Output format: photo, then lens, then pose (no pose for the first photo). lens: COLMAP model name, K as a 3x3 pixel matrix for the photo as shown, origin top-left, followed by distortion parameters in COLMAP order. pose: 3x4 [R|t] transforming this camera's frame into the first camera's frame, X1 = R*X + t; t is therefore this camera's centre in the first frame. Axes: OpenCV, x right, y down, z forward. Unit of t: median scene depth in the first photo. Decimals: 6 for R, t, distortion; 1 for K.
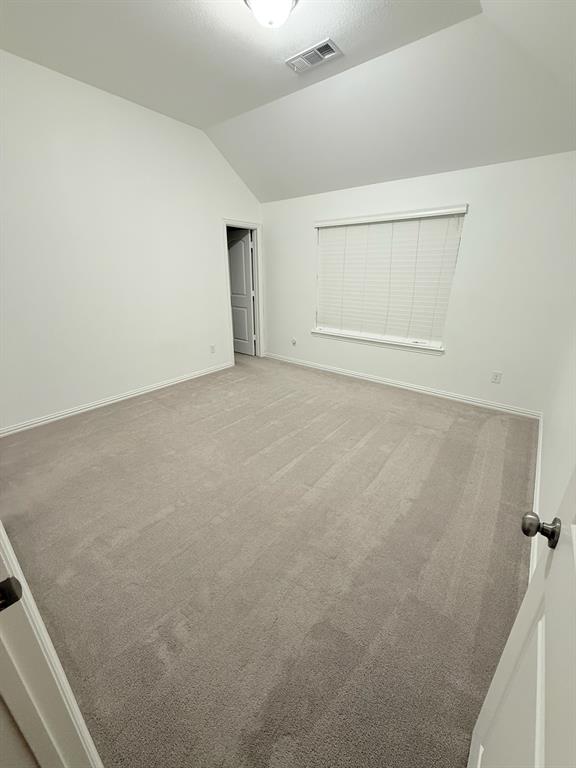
lens RADIAL K [[306.0, 0, 289.2], [0, 306.0, 385.4], [0, 0, 1]] dist [0.004061, -0.000808]
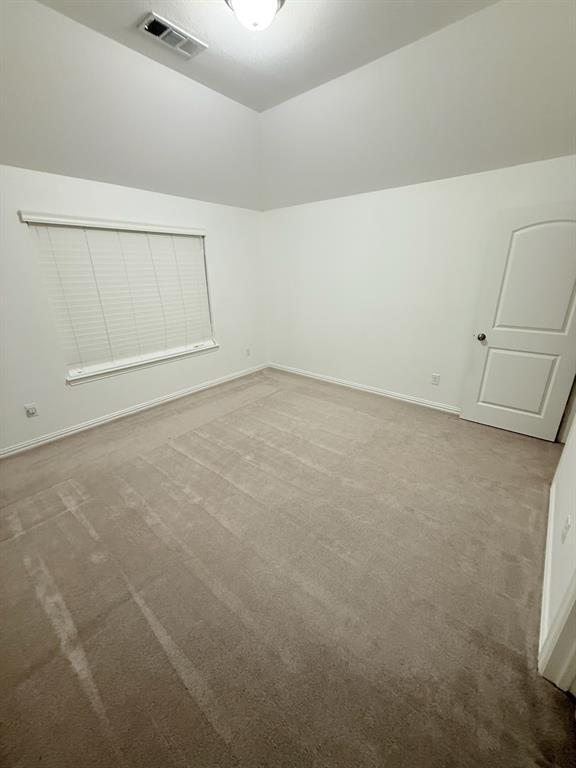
lens RADIAL K [[306.0, 0, 288.2], [0, 306.0, 383.2], [0, 0, 1]] dist [0.004061, -0.000808]
pose [[0.038005, -0.346466, 0.937292, -0.683637], [0.378470, 0.873084, 0.307386, -0.251650], [-0.924833, 0.343054, 0.164309, 0.591156]]
